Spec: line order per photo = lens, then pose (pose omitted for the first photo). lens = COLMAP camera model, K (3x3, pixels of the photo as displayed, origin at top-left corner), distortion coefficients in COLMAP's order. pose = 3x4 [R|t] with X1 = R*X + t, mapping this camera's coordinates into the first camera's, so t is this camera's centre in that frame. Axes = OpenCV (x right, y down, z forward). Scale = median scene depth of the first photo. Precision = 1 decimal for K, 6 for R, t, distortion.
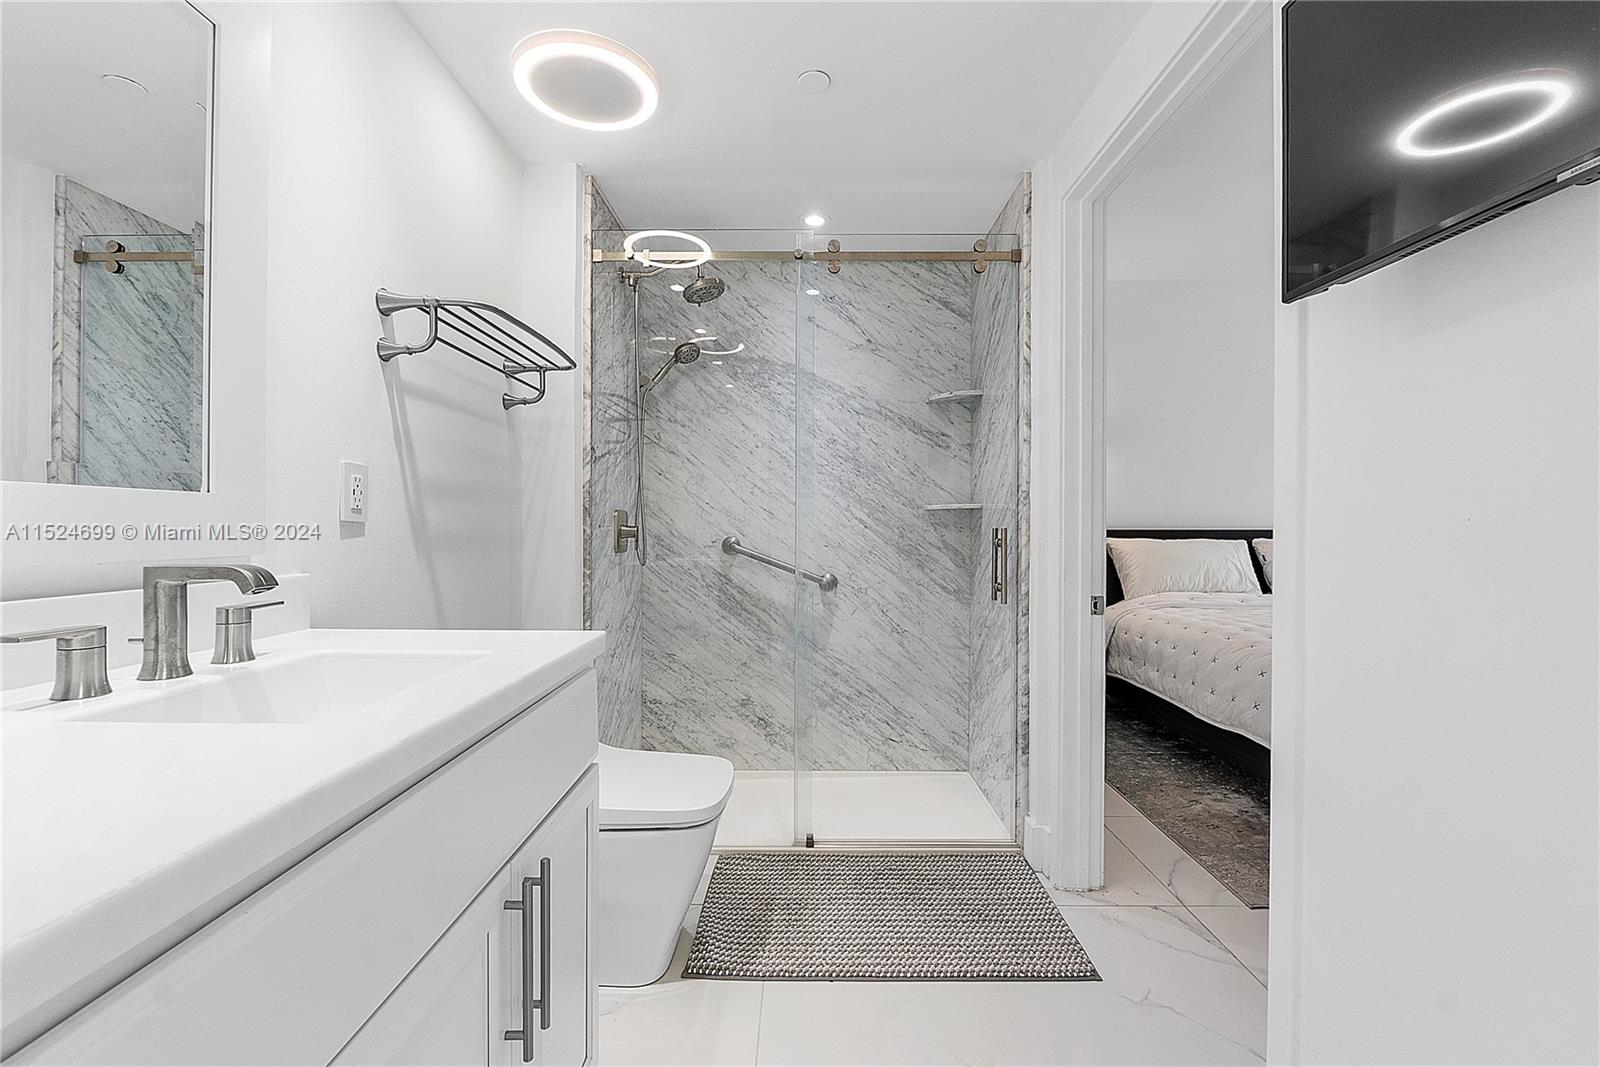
lens RADIAL K [[677.7, 0, 792.5], [0, 677.7, 521.7], [0, 0, 1]] dist [-0.007489, -0.000656]
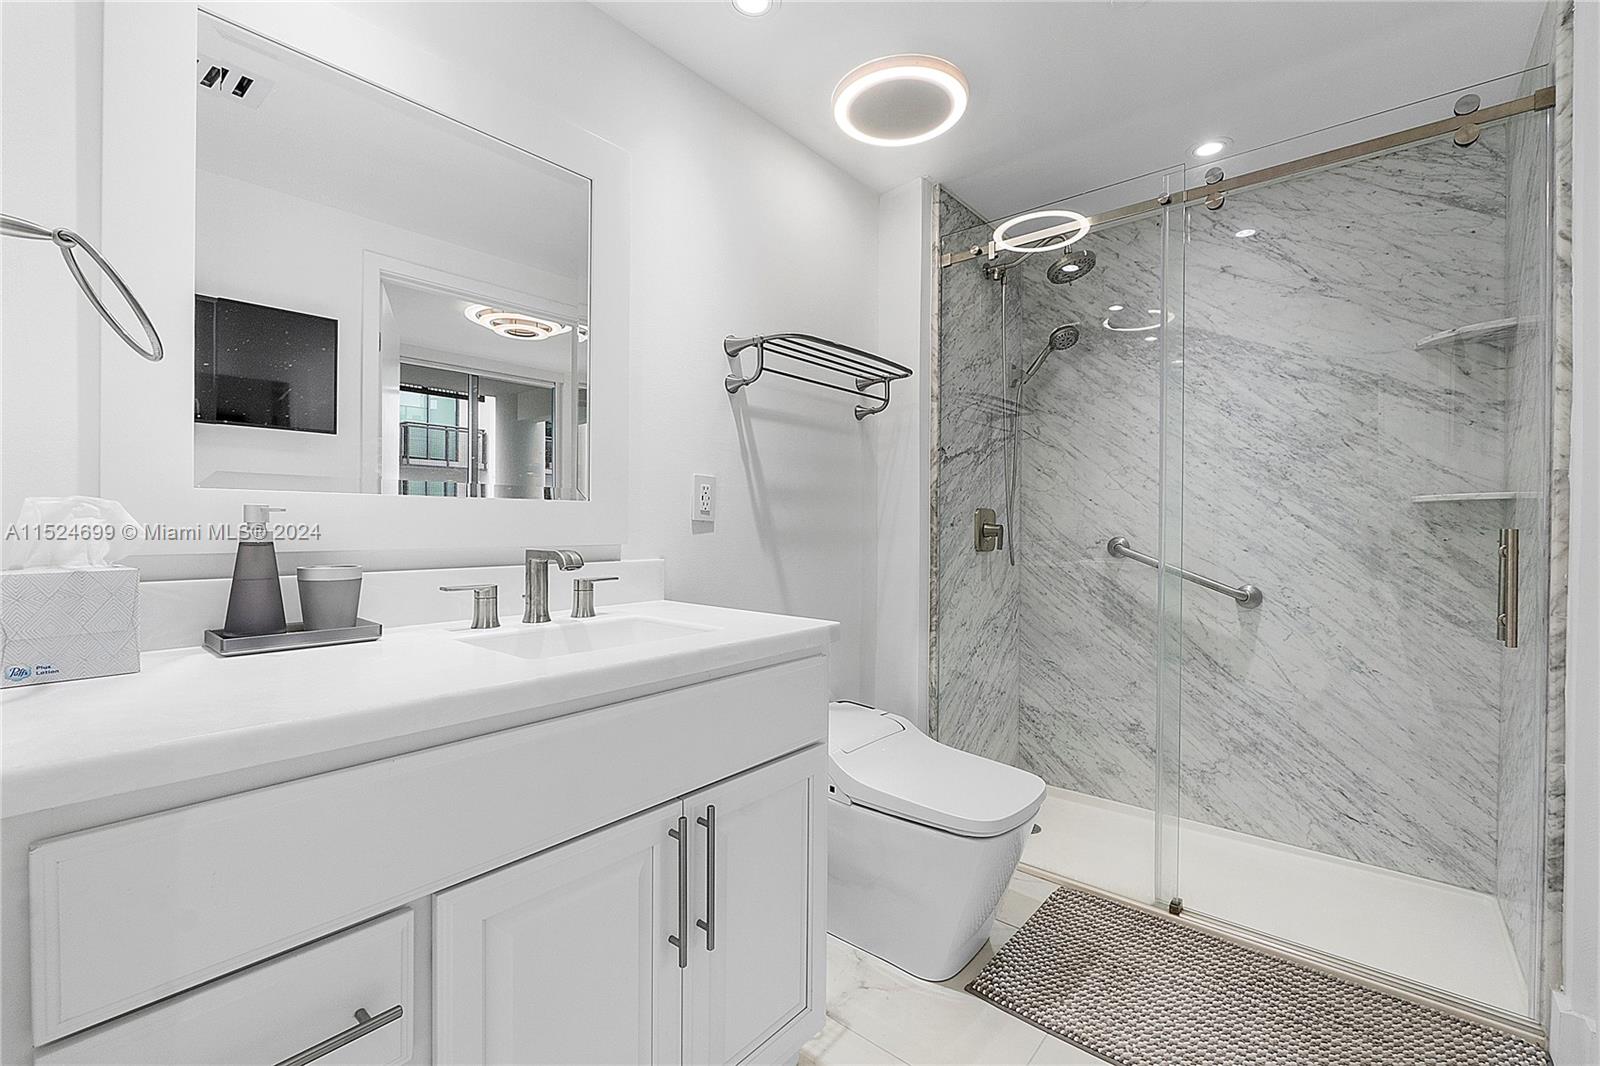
lens RADIAL K [[677.7, 0, 802.4], [0, 677.7, 520.7], [0, 0, 1]] dist [-0.007489, -0.000656]
pose [[0.766728, -0.000962, -0.641971, 0.160189], [0.001447, 0.999999, 0.000231, -0.000043], [0.641970, -0.001106, 0.766729, 0.060496]]
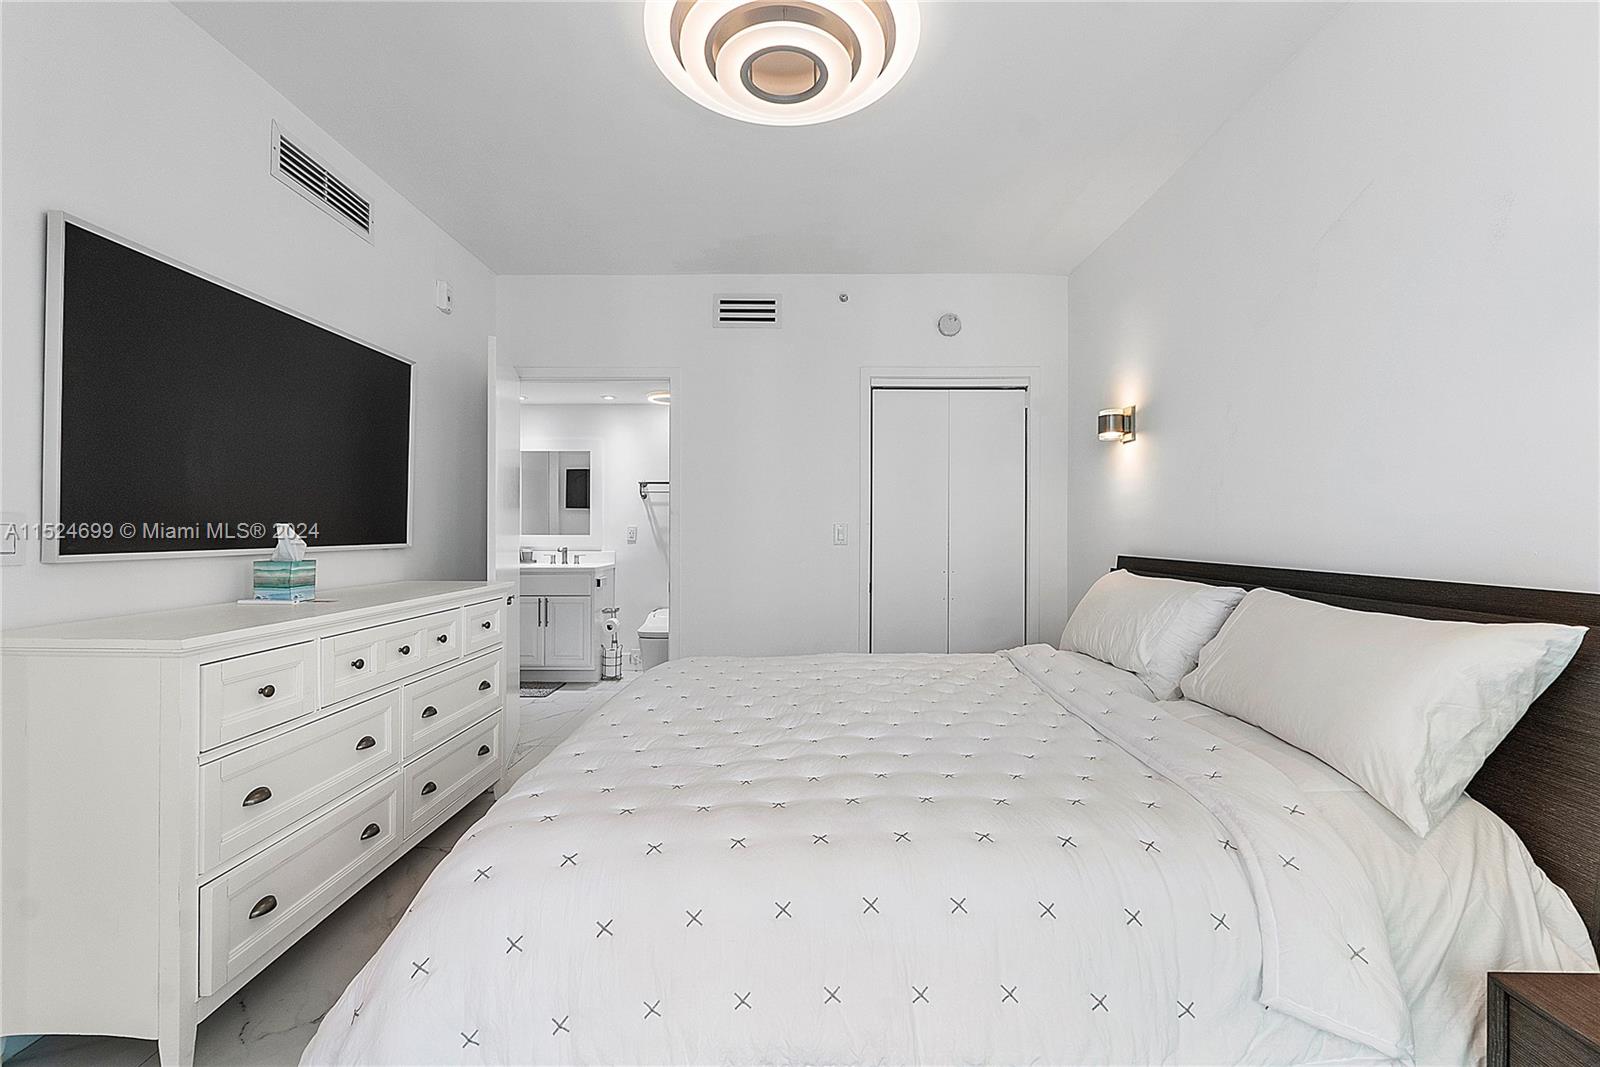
lens RADIAL K [[677.7, 0, 798.6], [0, 677.7, 525.5], [0, 0, 1]] dist [-0.007489, -0.000656]
pose [[0.007551, -0.003170, -0.999966, 1.715346], [0.008998, 0.999955, -0.003102, -0.032923], [0.999931, -0.008974, 0.007579, 0.967114]]
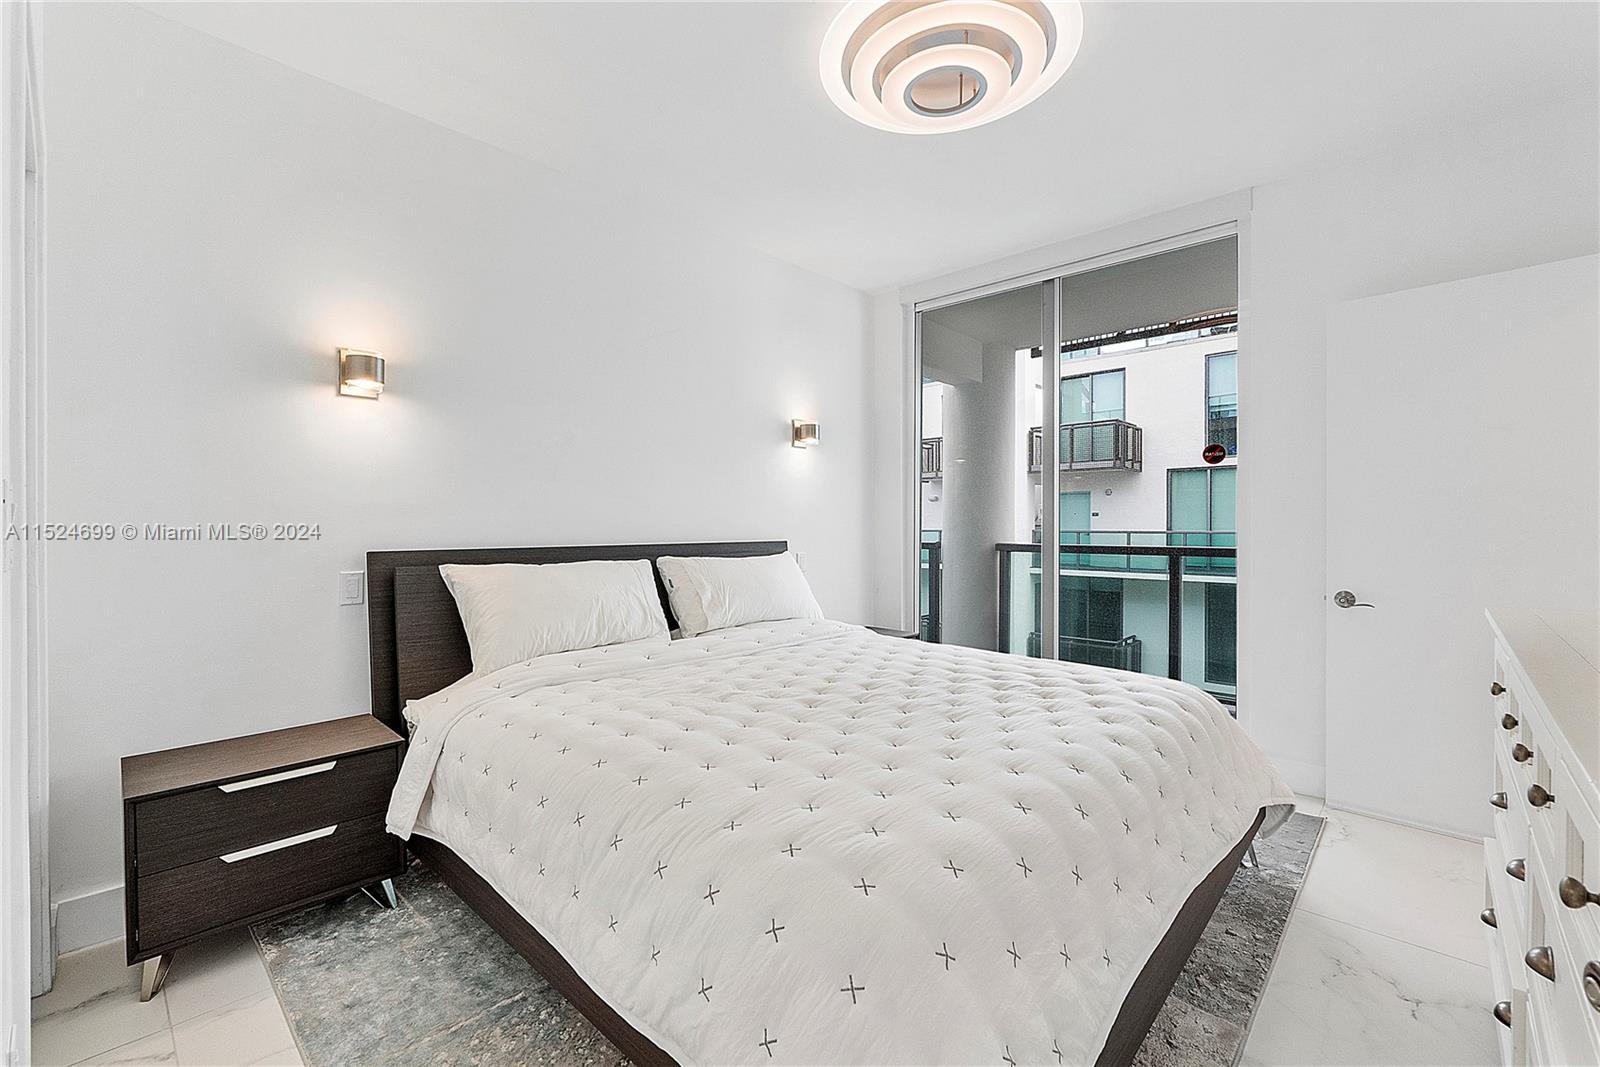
lens RADIAL K [[677.7, 0, 785.2], [0, 677.7, 528.6], [0, 0, 1]] dist [-0.007489, -0.000656]
pose [[0.688132, -0.004675, 0.725570, 0.363839], [0.007377, 0.999973, -0.000554, -0.006566], [-0.725548, 0.005734, 0.688148, 0.585176]]
